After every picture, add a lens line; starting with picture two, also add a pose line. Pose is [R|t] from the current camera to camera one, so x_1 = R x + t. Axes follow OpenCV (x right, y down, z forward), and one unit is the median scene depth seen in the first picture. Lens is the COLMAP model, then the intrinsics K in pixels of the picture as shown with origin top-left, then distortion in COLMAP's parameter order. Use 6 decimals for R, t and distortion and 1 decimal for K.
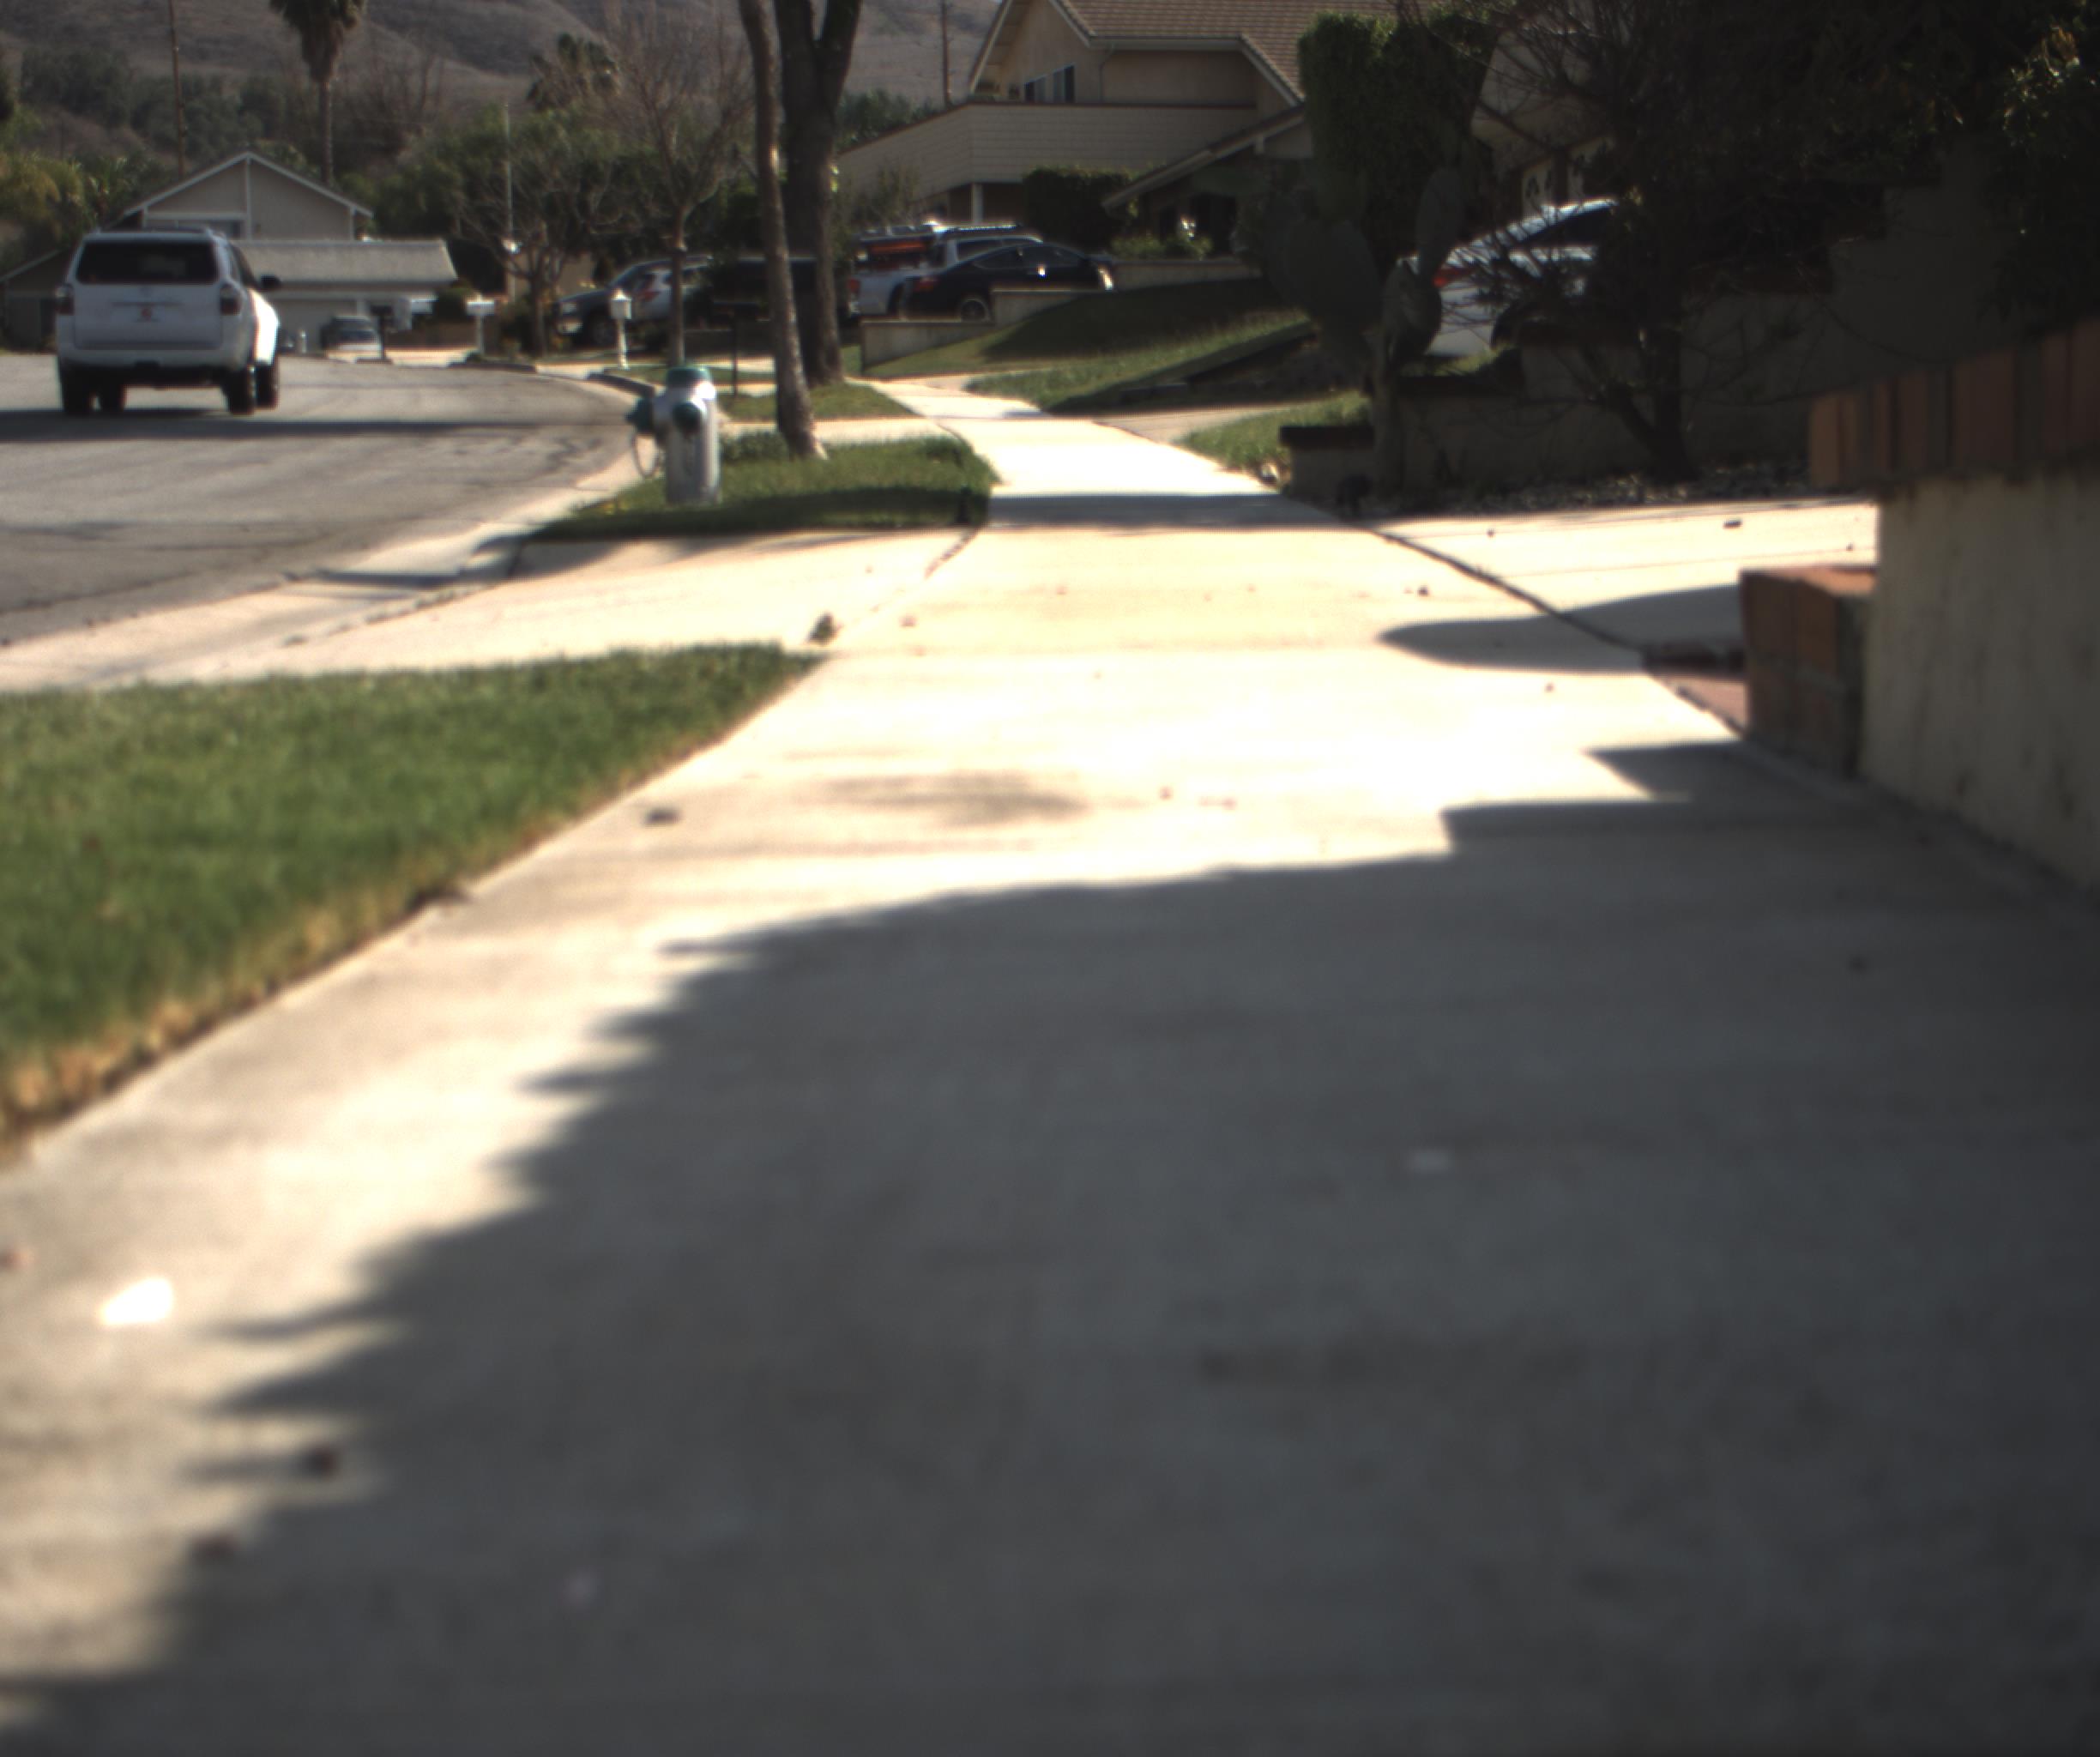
lens RADIAL K [[3978.8, 0, 1050.0], [0, 3978.8, 878.5], [0, 0, 1]] dist [-0.182964, 0.923736]
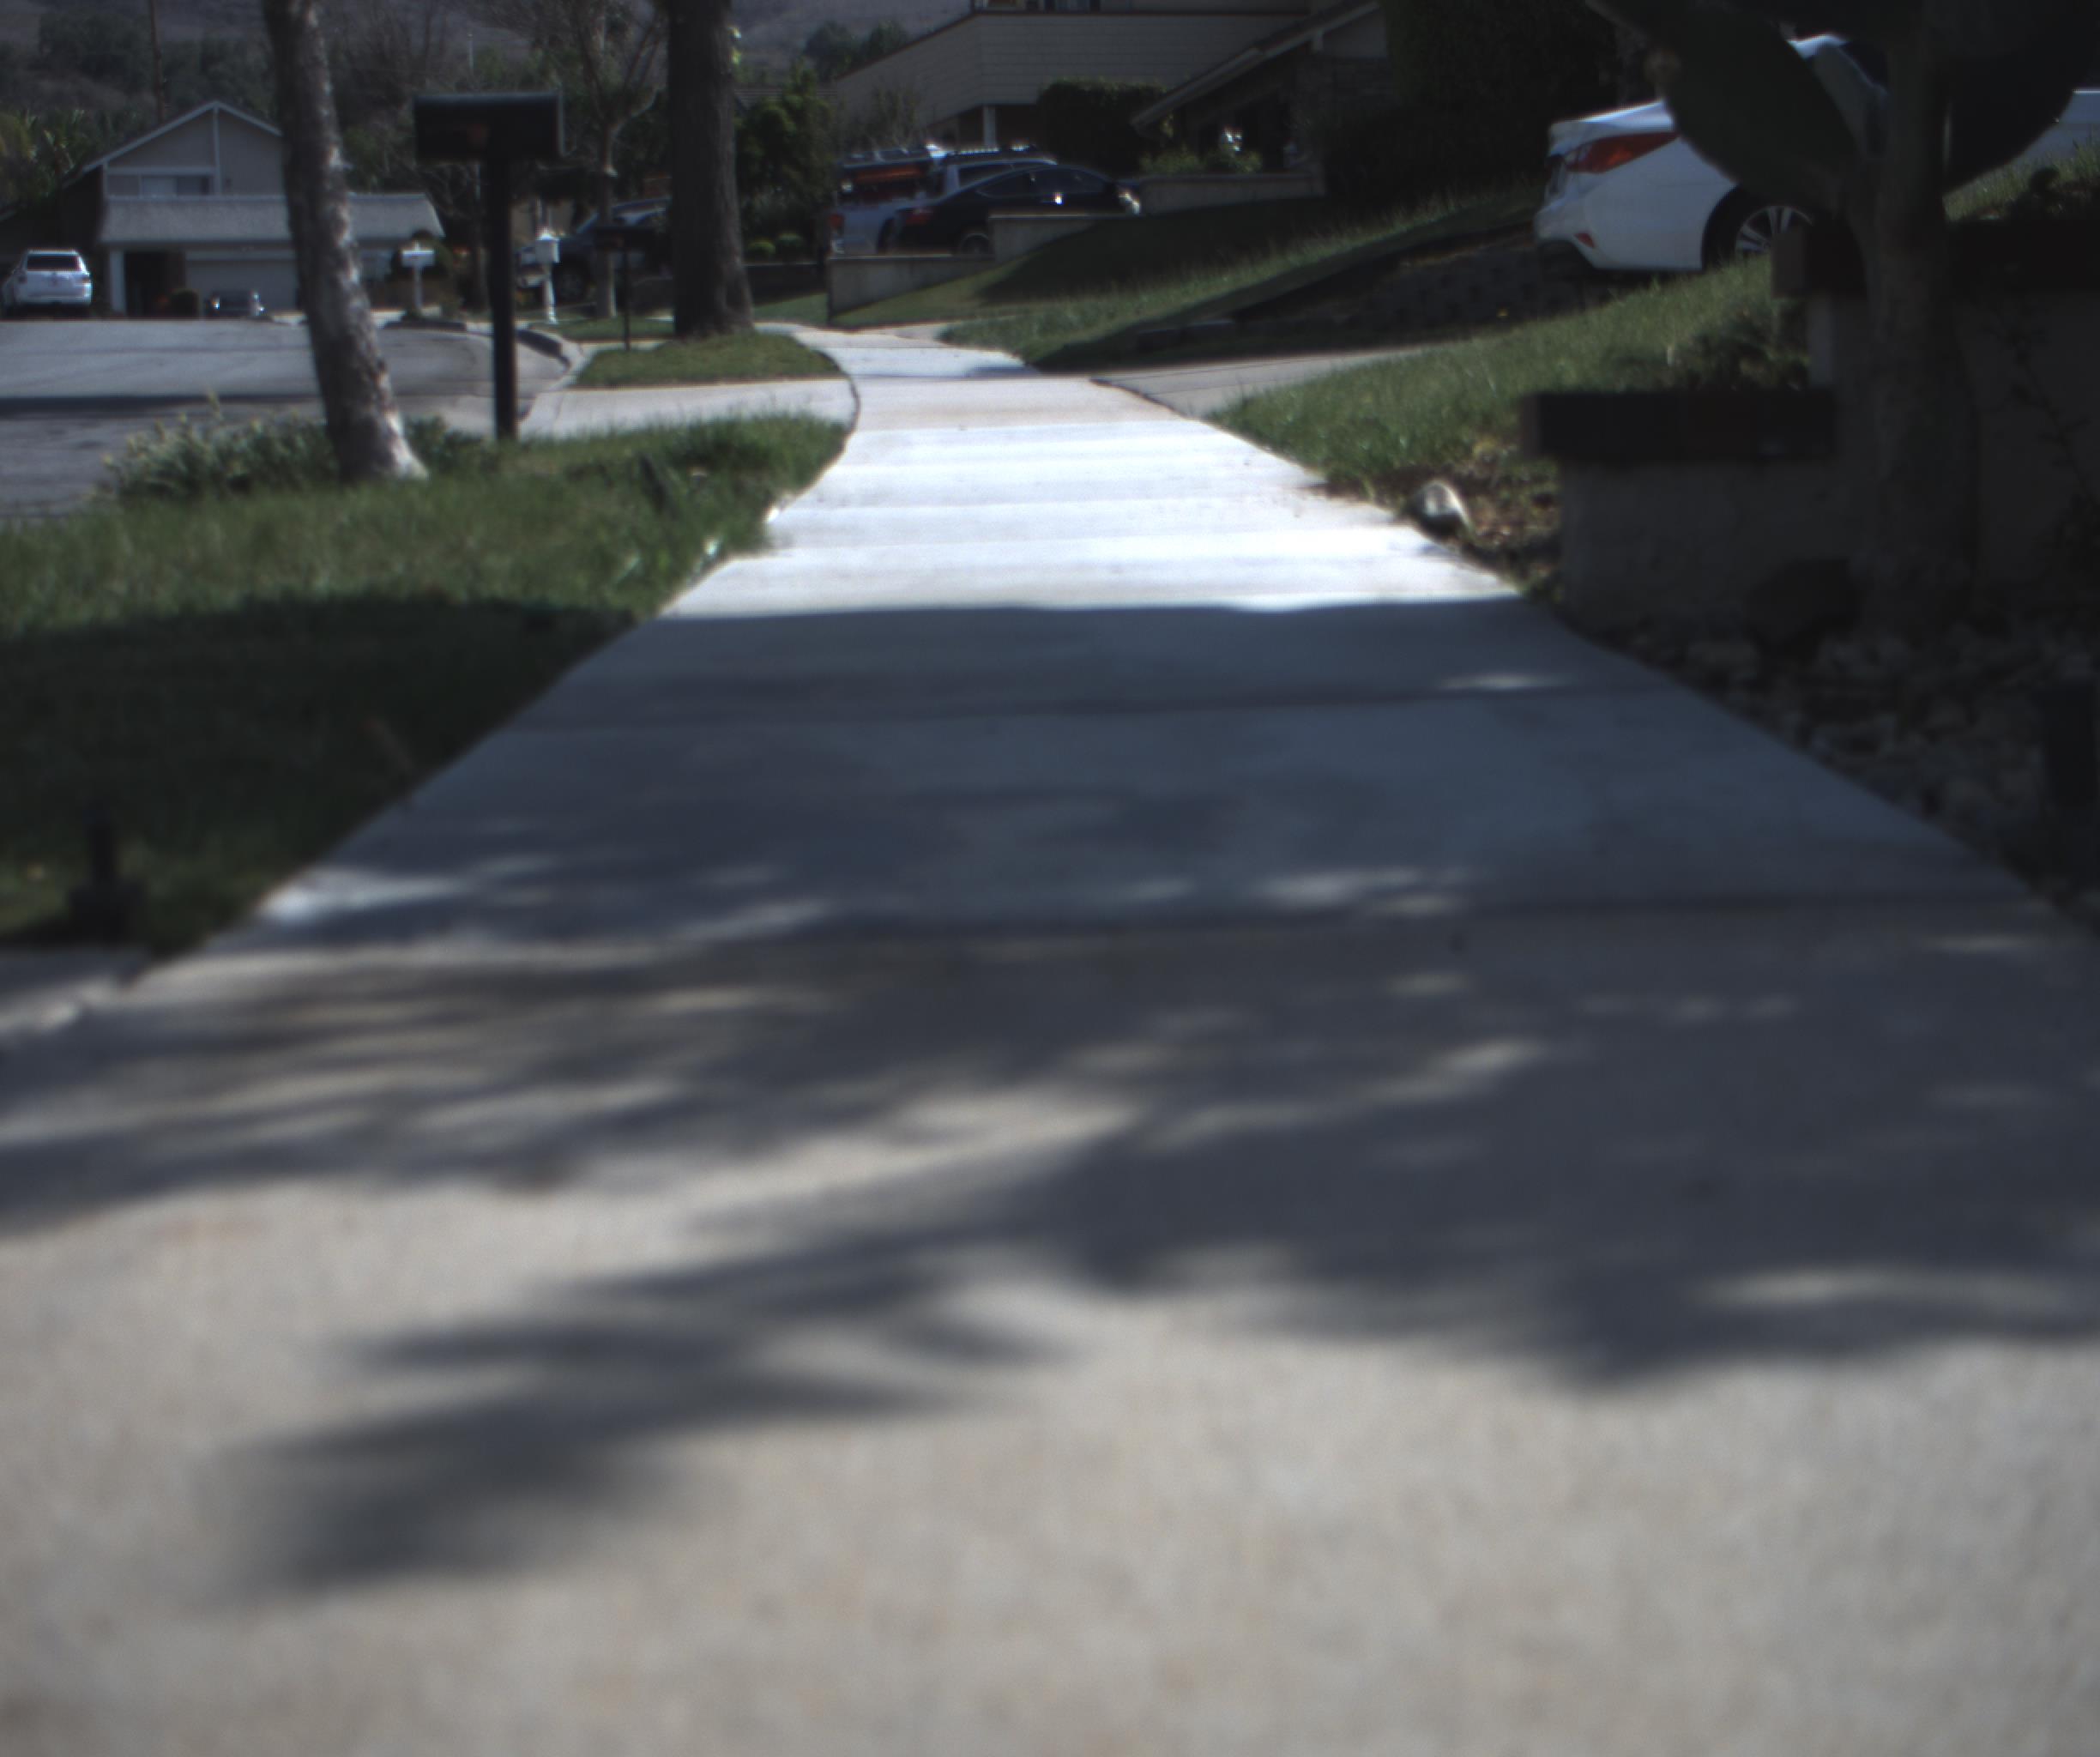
lens RADIAL K [[3978.8, 0, 1050.0], [0, 3978.8, 878.5], [0, 0, 1]] dist [-0.182964, 0.923736]
pose [[0.999795, -0.014673, -0.013952, 0.005569], [0.014823, 0.999833, 0.010721, -0.018541], [0.013793, -0.010926, 0.999845, 0.159820]]
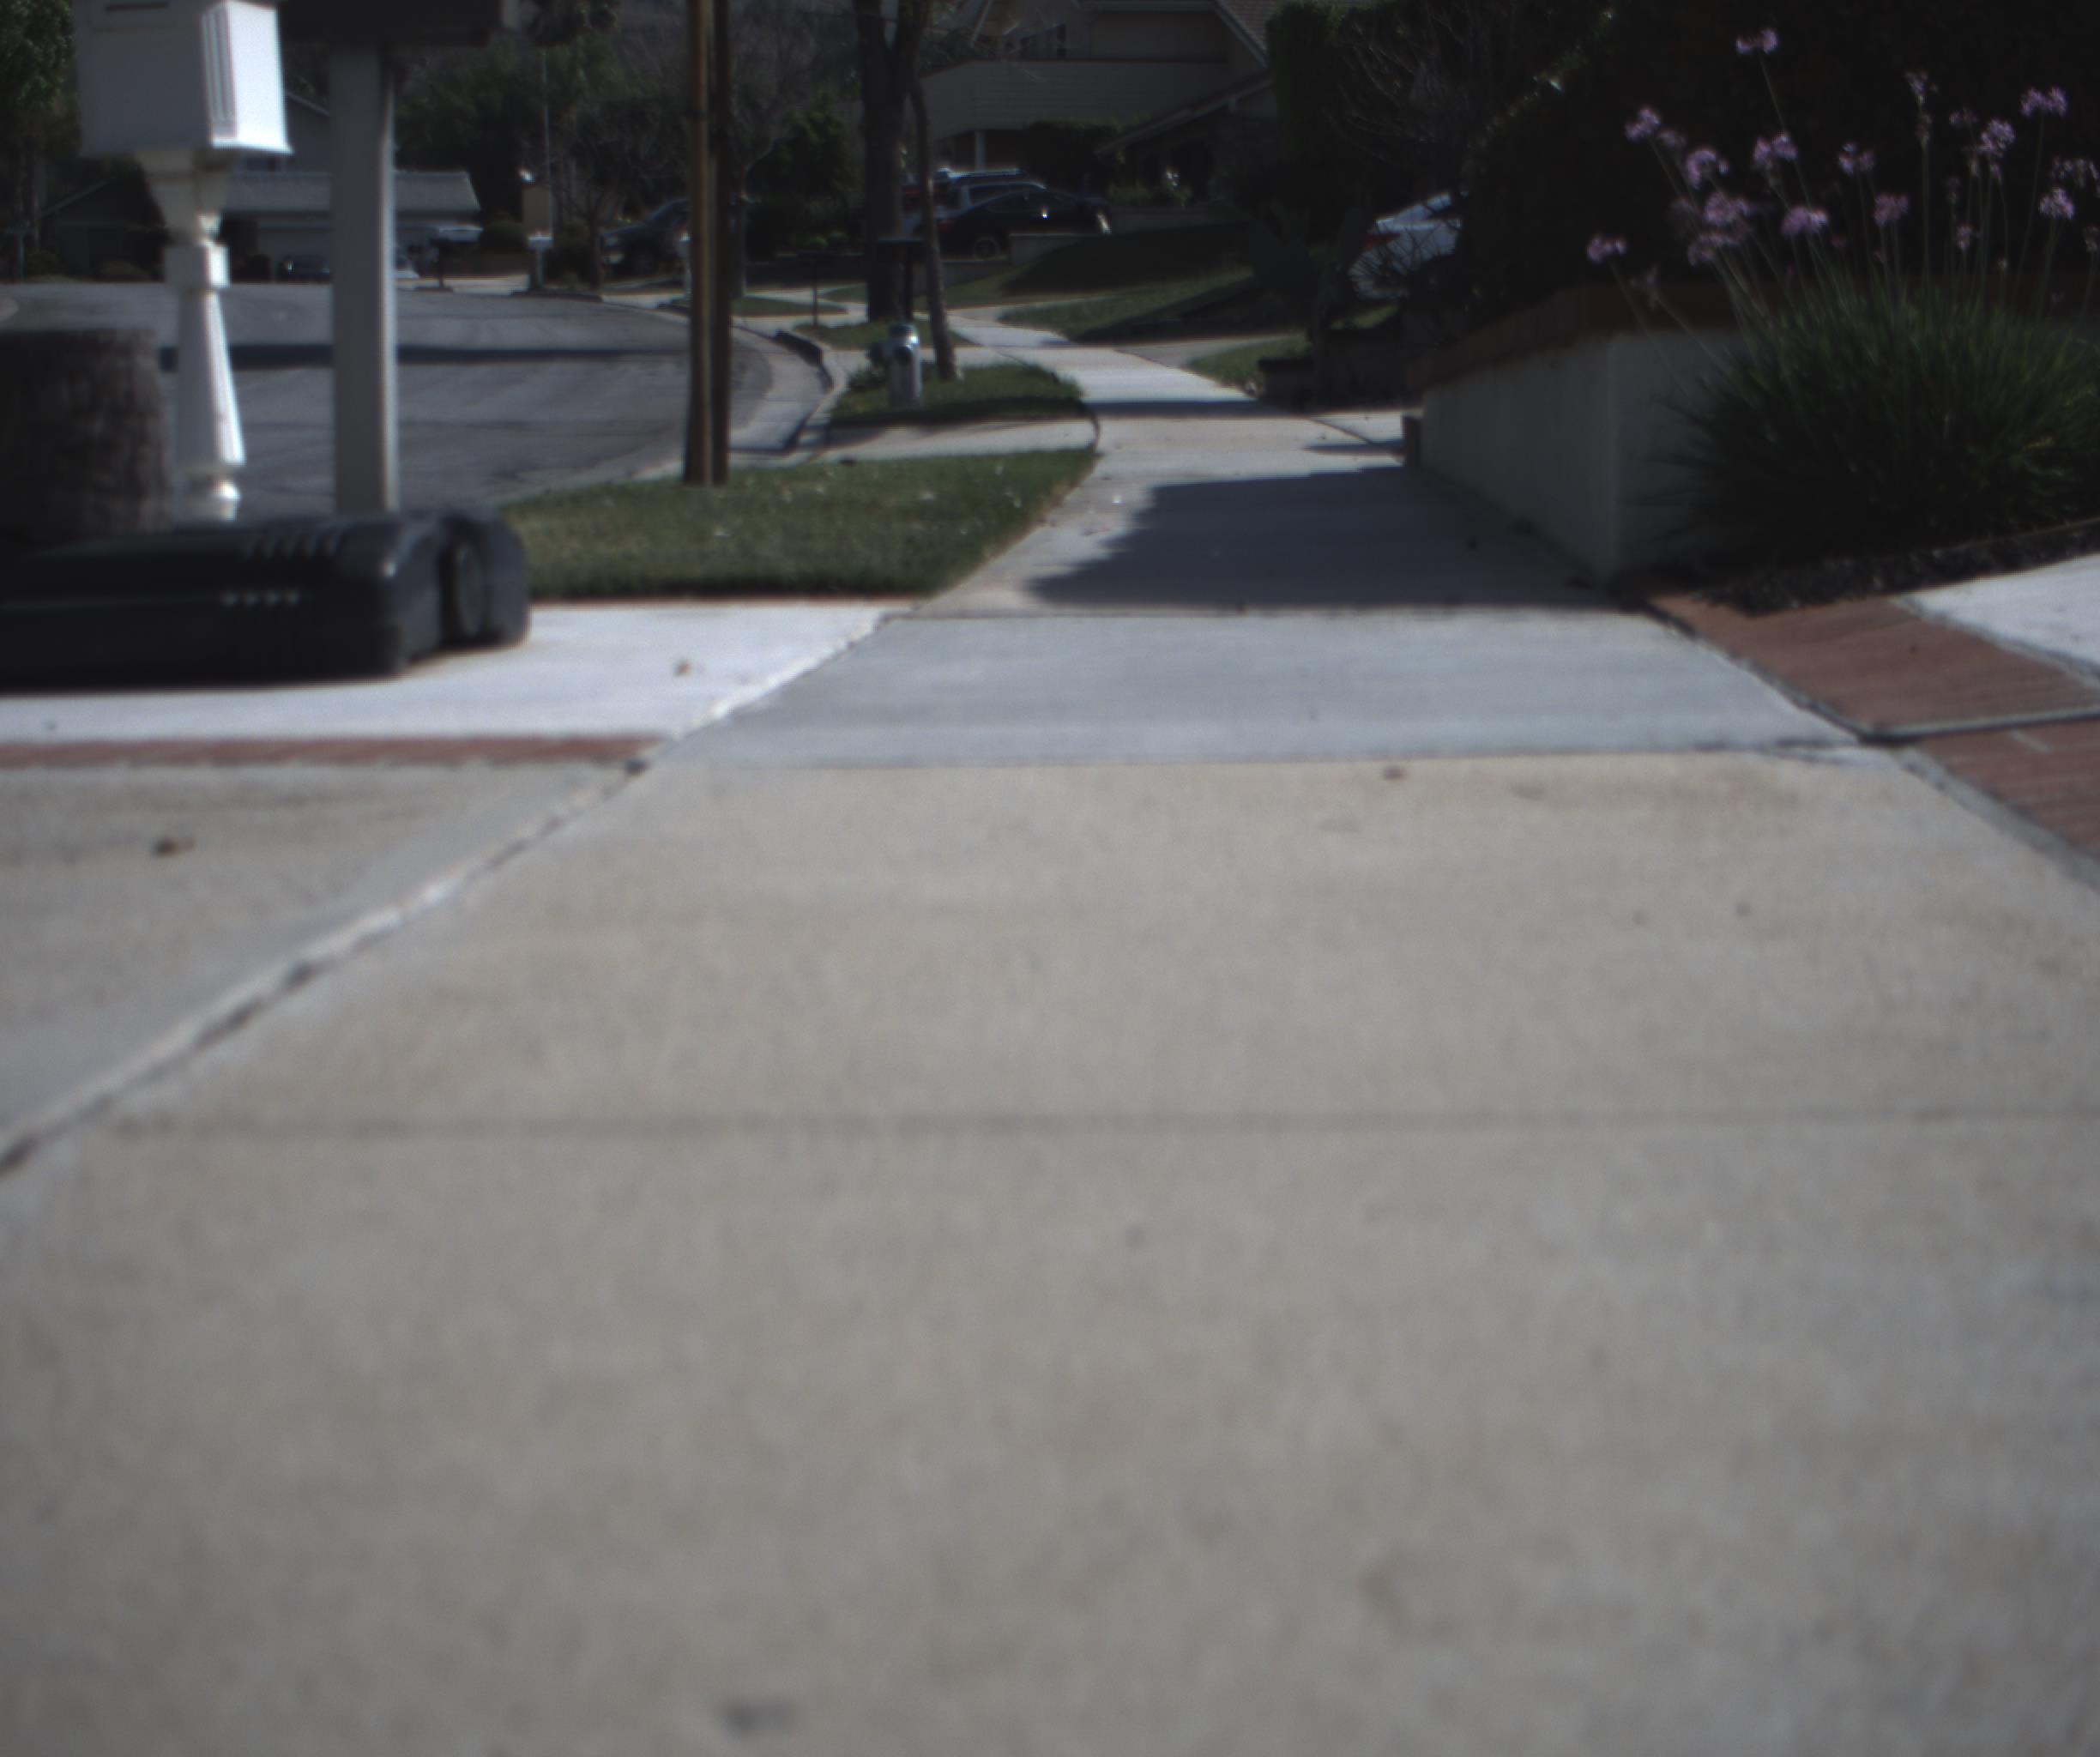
lens RADIAL K [[3978.8, 0, 1050.0], [0, 3978.8, 878.5], [0, 0, 1]] dist [-0.182964, 0.923736]
pose [[0.999962, -0.003273, 0.008071, -0.010196], [0.003102, 0.999772, 0.021112, 0.016105], [-0.008138, -0.021086, 0.999745, -0.156993]]
